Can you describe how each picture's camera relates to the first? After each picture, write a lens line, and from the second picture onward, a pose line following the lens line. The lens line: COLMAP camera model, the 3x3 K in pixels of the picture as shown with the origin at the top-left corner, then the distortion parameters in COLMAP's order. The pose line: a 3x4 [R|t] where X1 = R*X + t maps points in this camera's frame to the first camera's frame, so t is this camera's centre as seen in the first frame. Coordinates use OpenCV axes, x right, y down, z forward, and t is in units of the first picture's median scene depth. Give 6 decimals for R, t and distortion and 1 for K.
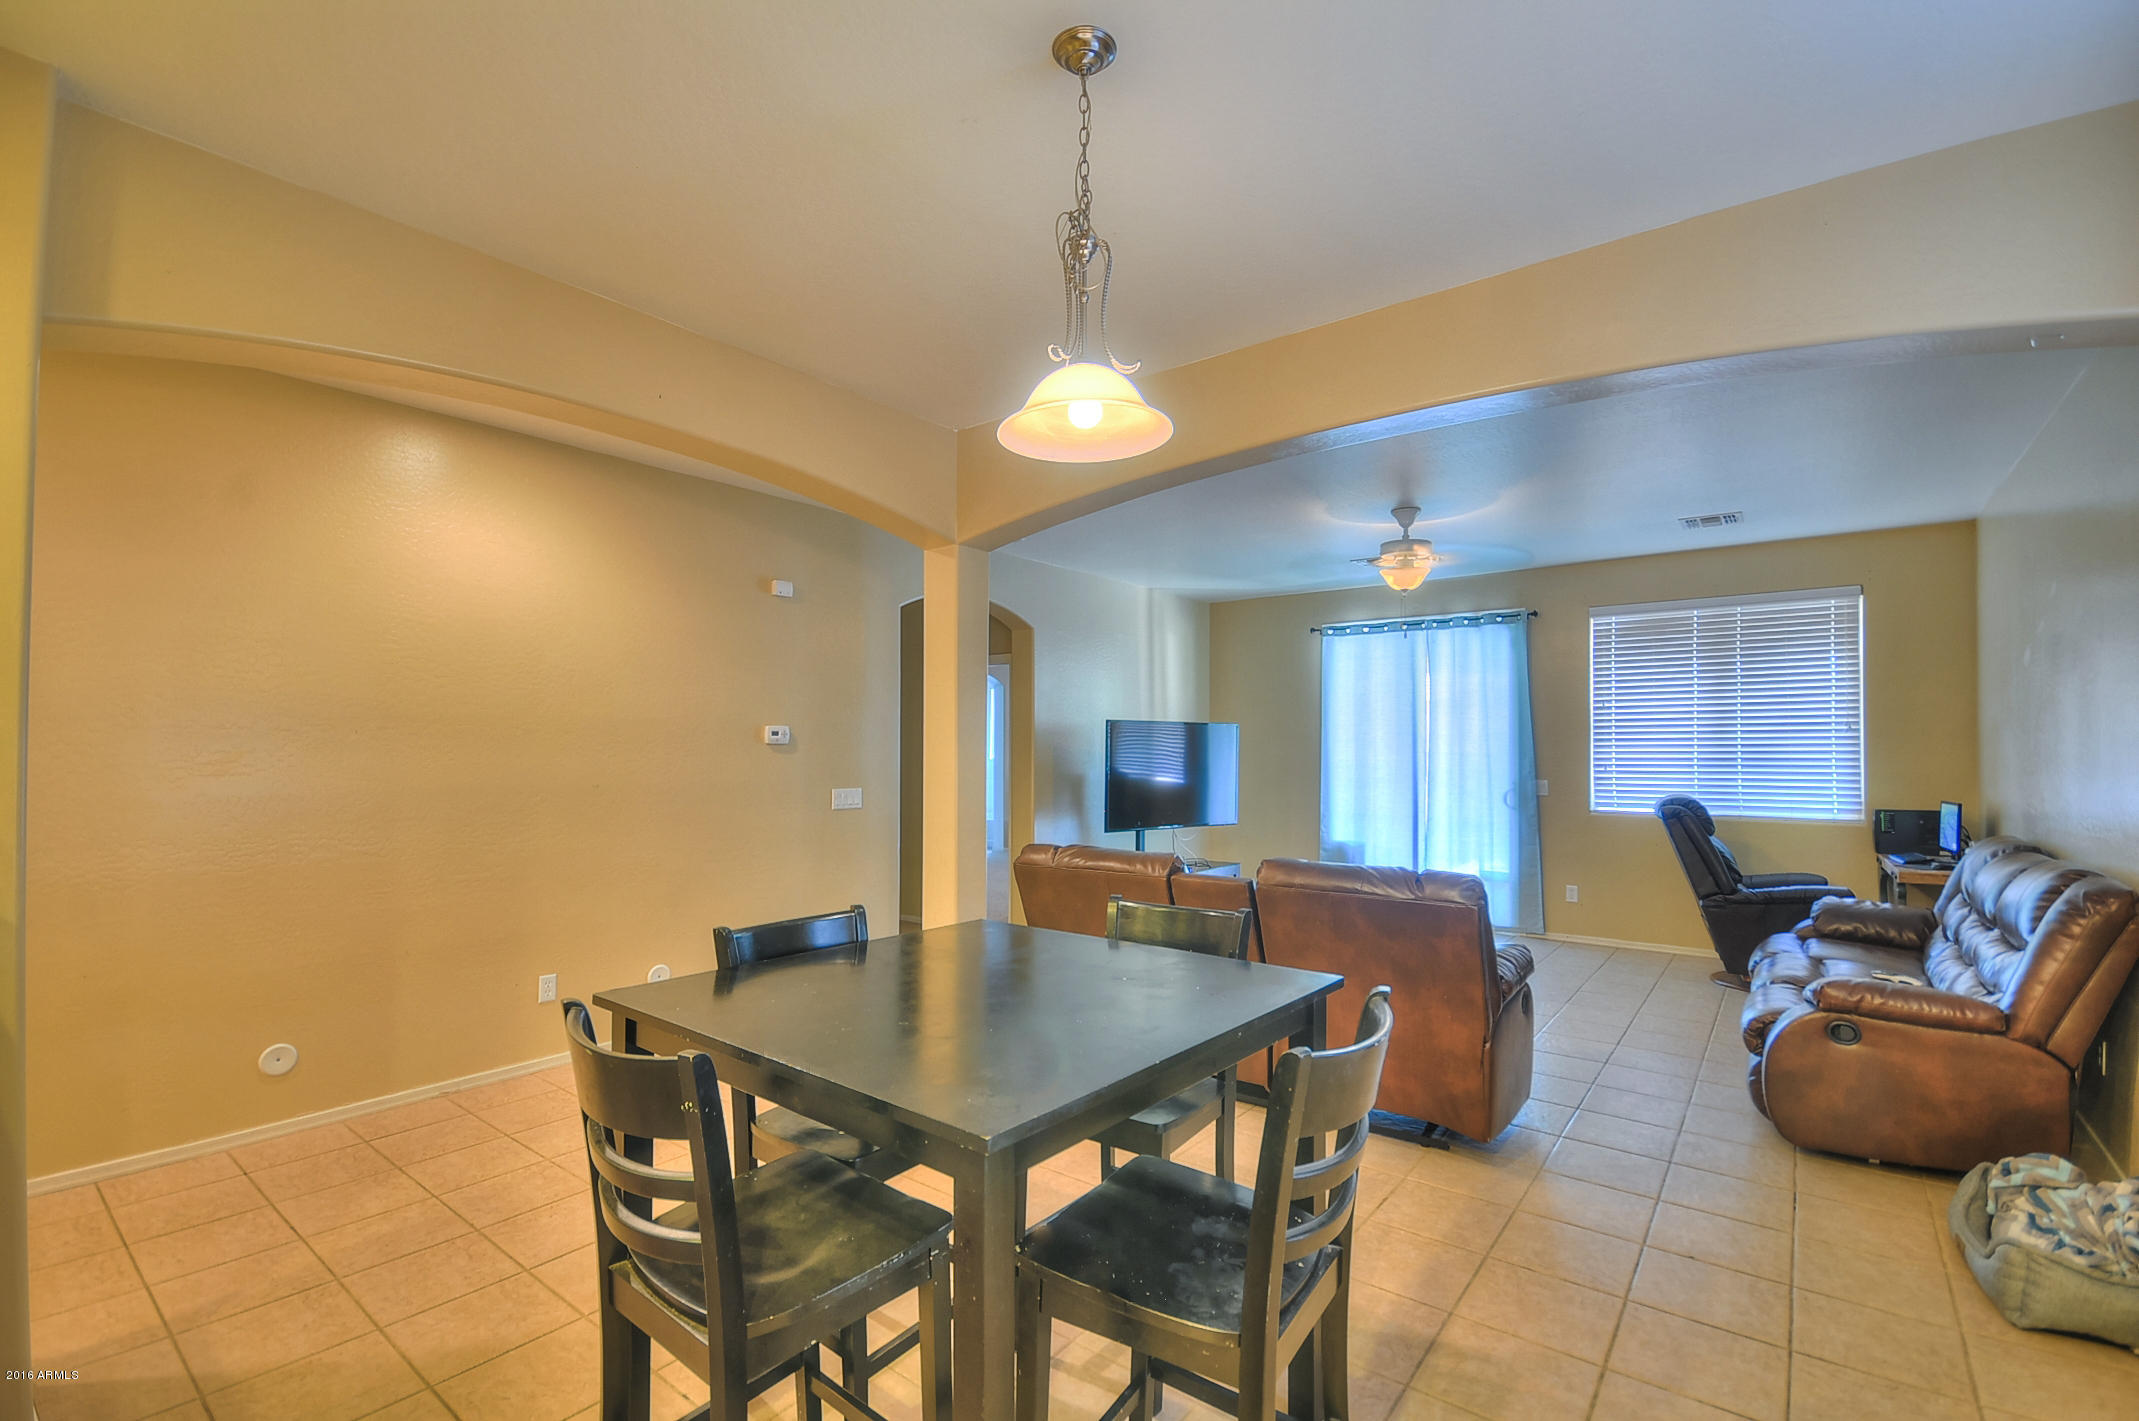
lens RADIAL K [[935.6, 0, 1071.0], [0, 935.6, 737.8], [0, 0, 1]] dist [0.007235, -0.008206]
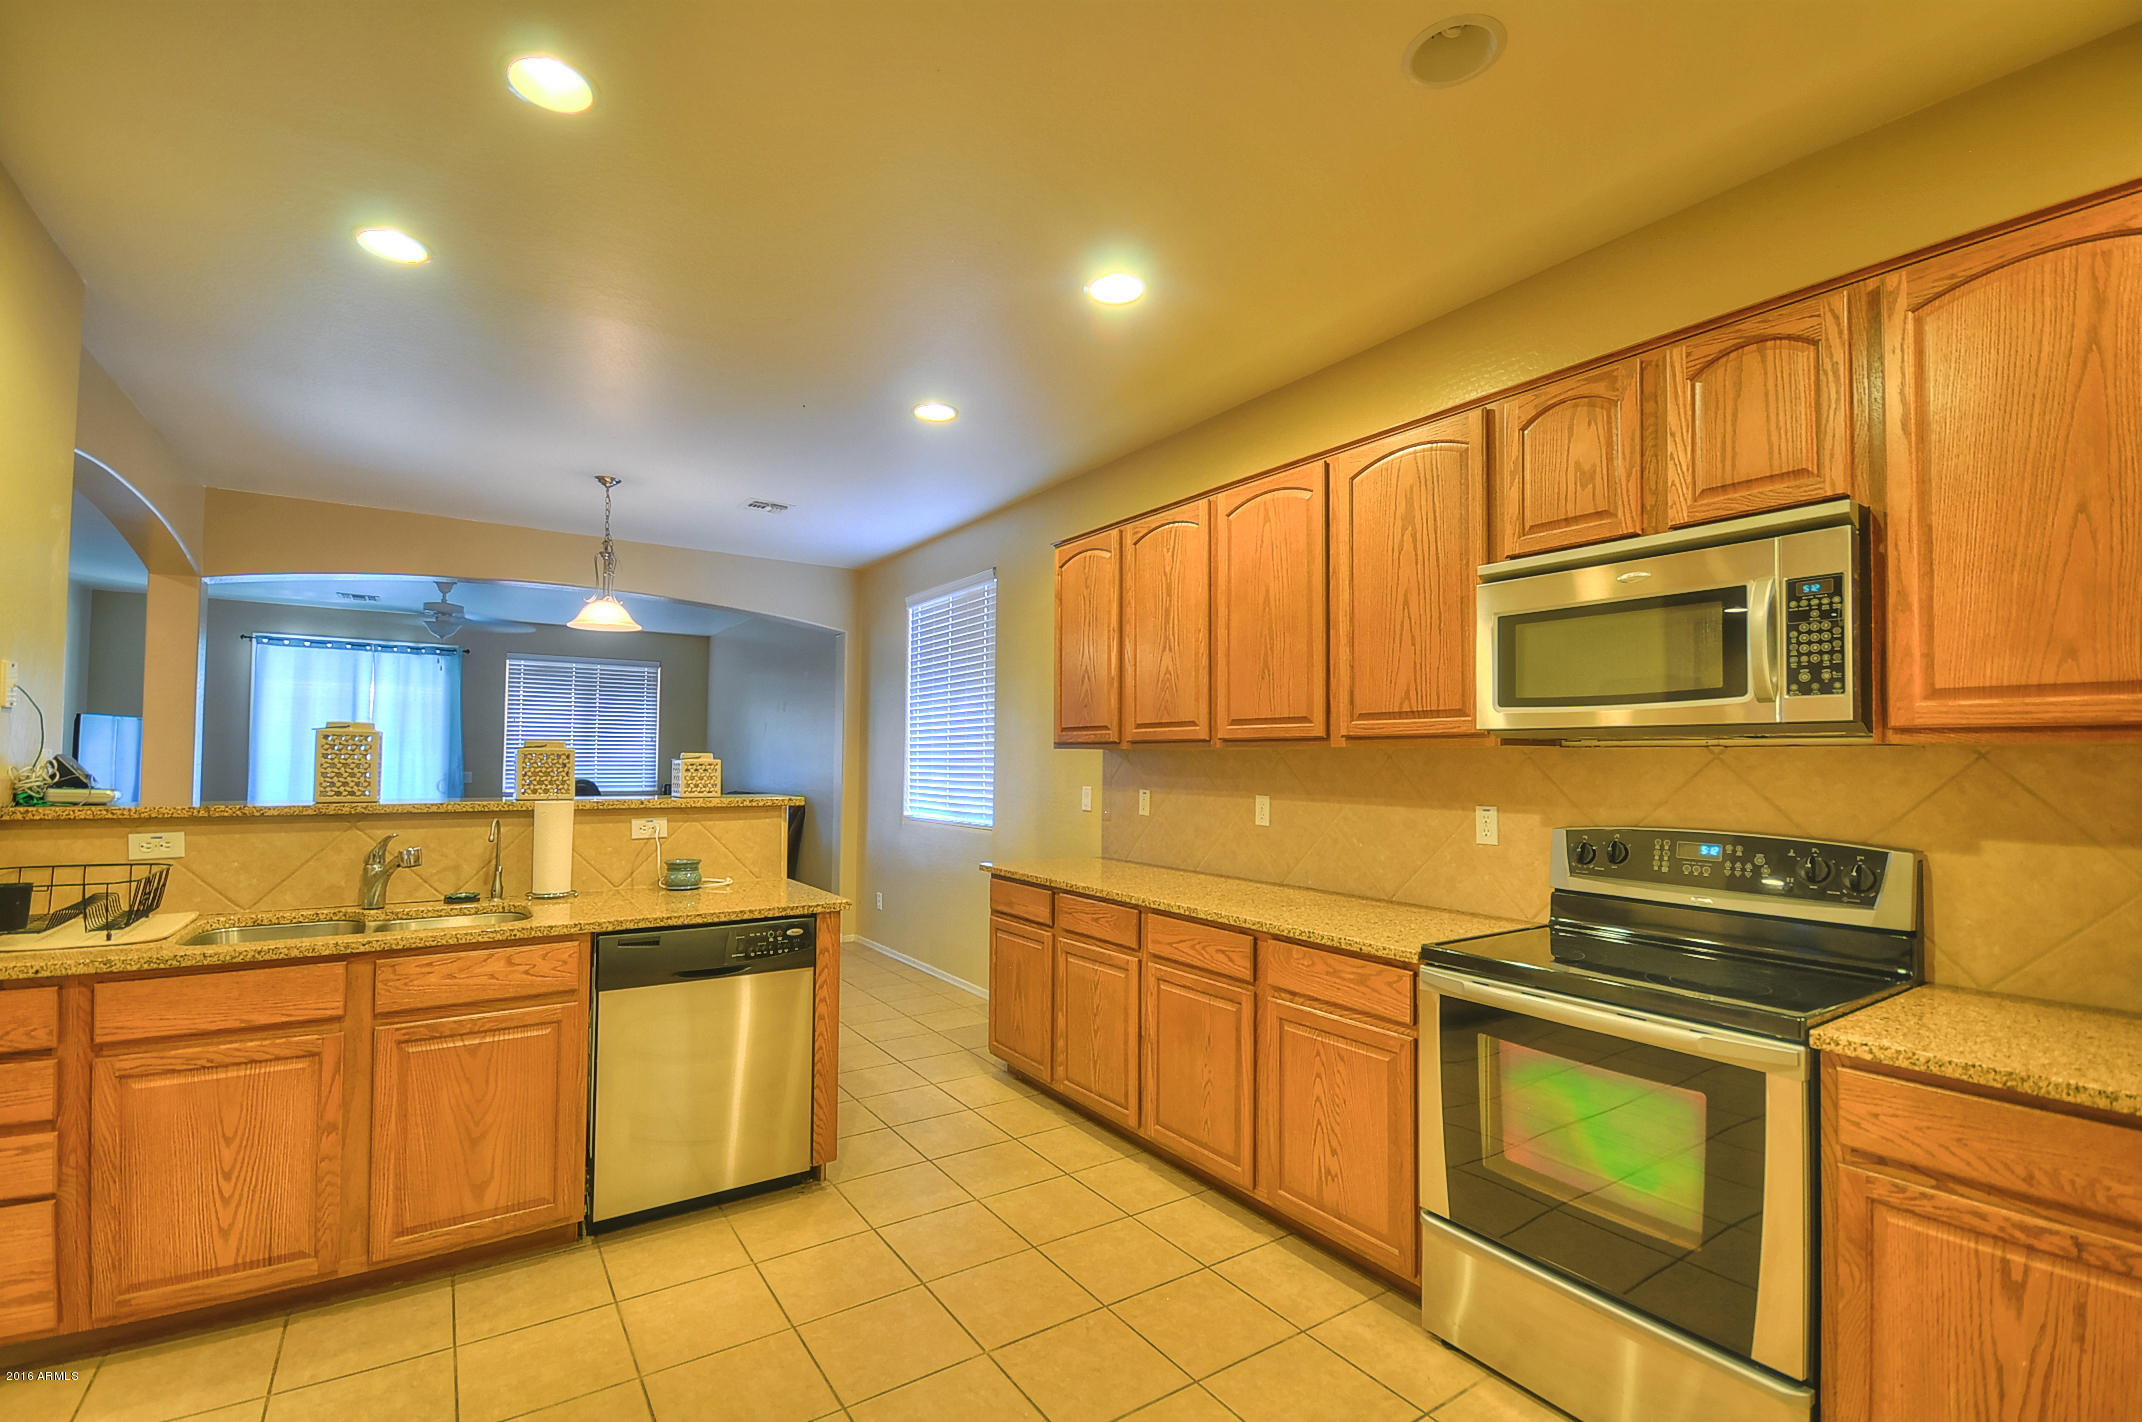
lens RADIAL K [[936.9, 0, 1072.5], [0, 936.9, 738.4], [0, 0, 1]] dist [0.007235, -0.008206]
pose [[0.310013, 0.024591, 0.950414, -0.633263], [-0.019902, 0.999614, -0.019373, 0.005058], [-0.950524, -0.012909, 0.310383, -0.325027]]
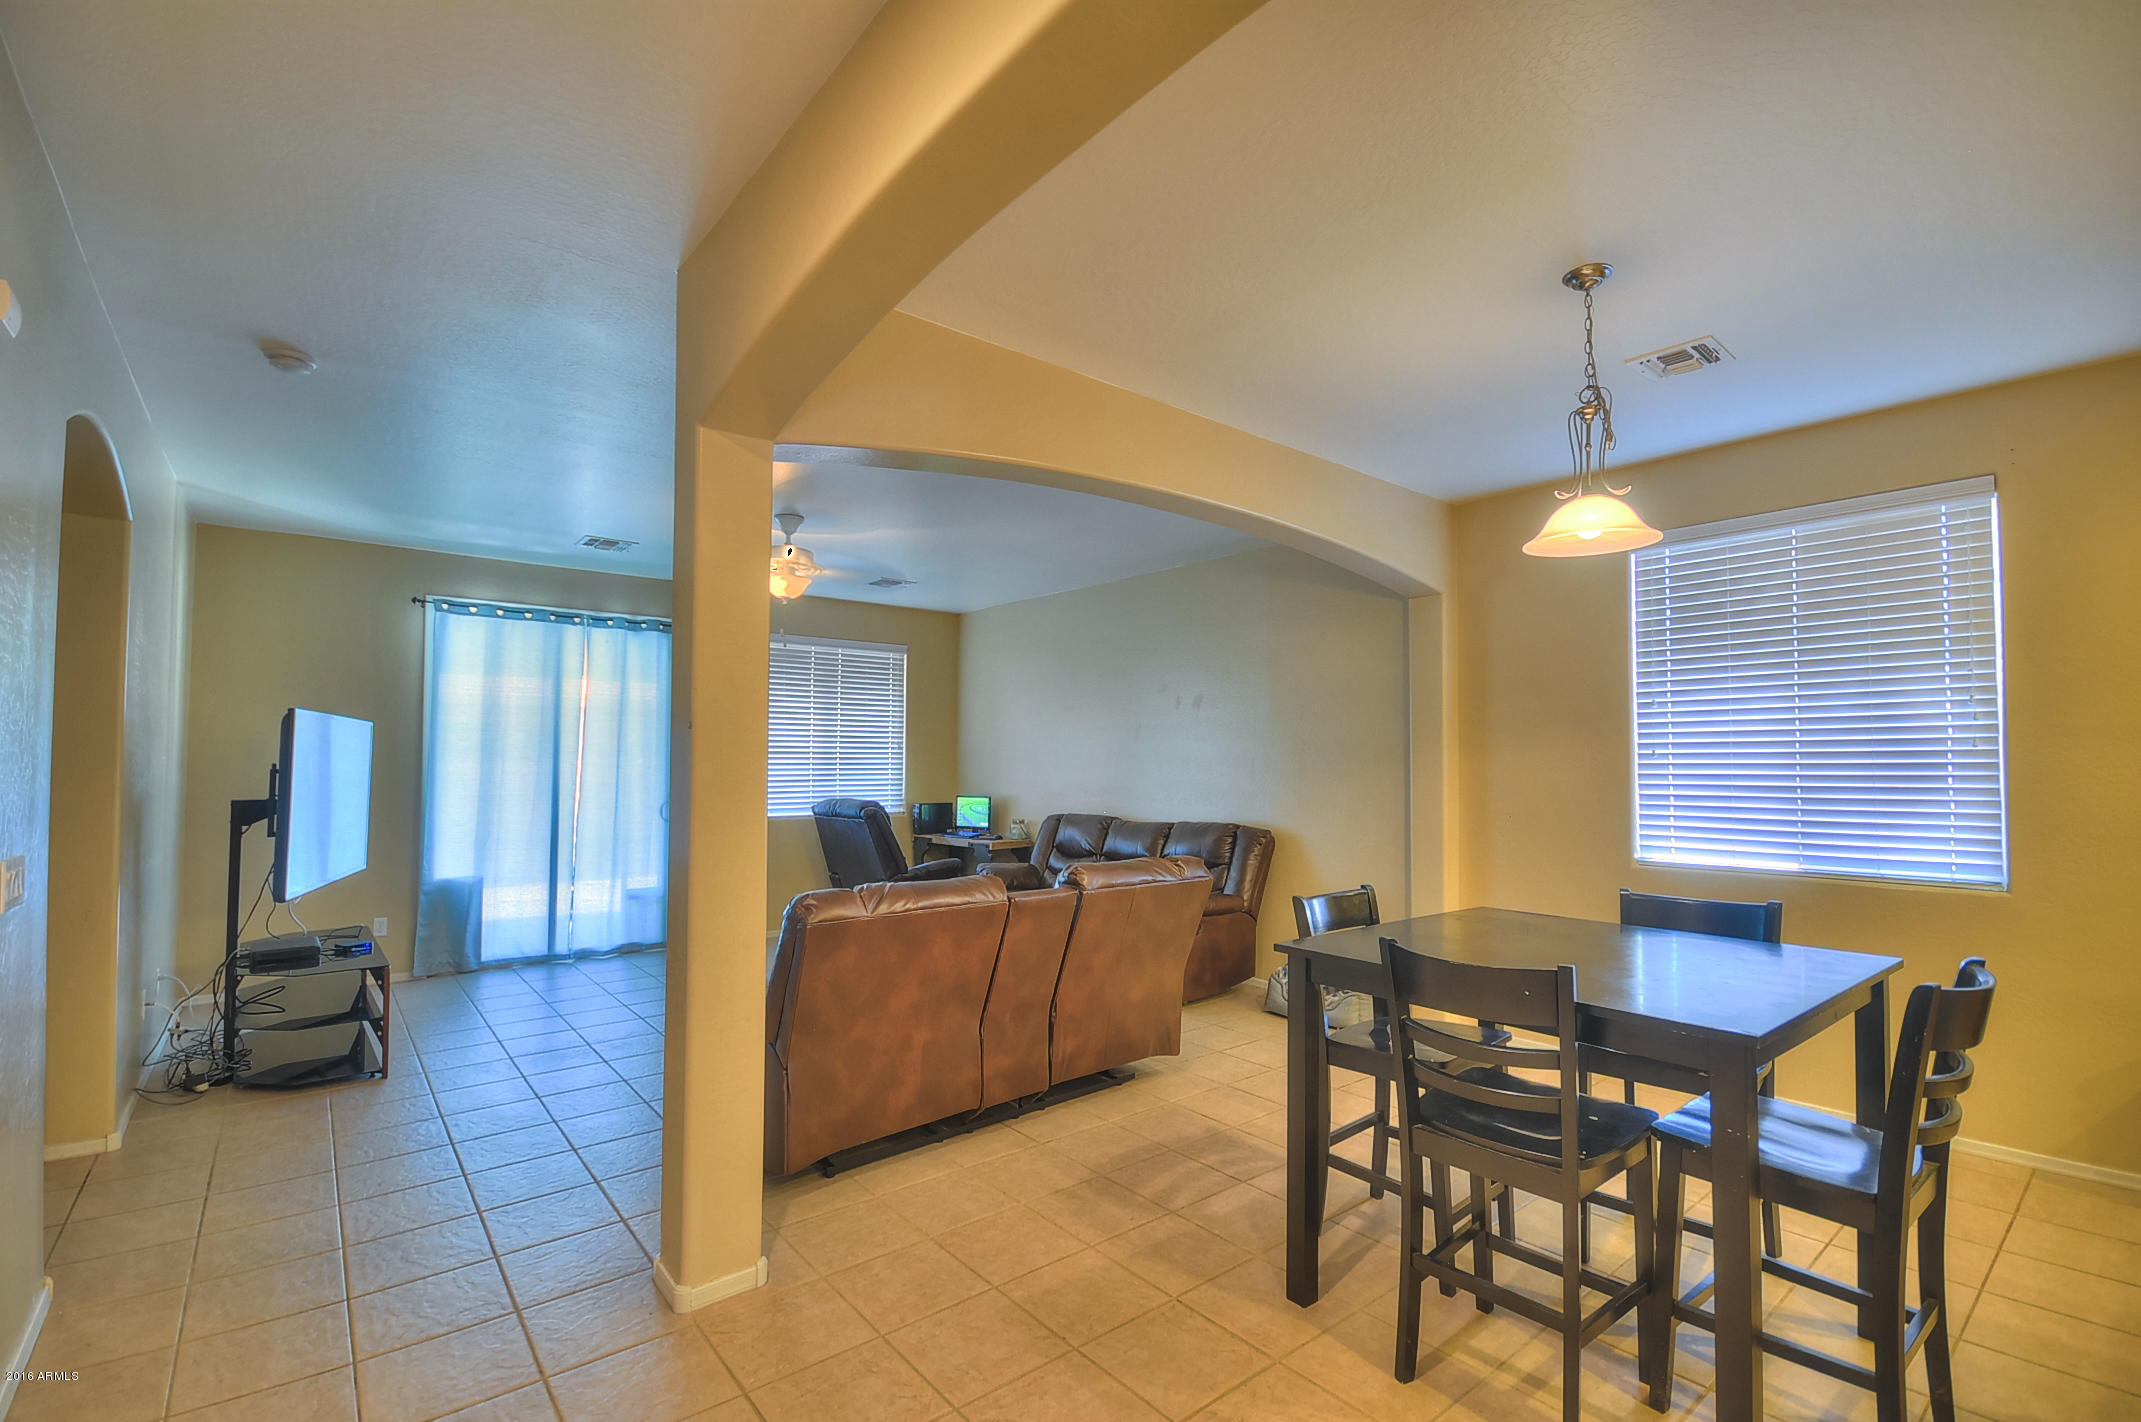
lens RADIAL K [[936.5, 0, 1072.0], [0, 936.5, 738.3], [0, 0, 1]] dist [0.007235, -0.008206]
pose [[0.221037, 0.025786, 0.974924, -0.476983], [-0.014599, 0.999626, -0.023129, 0.006348], [-0.975156, -0.009120, 0.221331, 0.442664]]
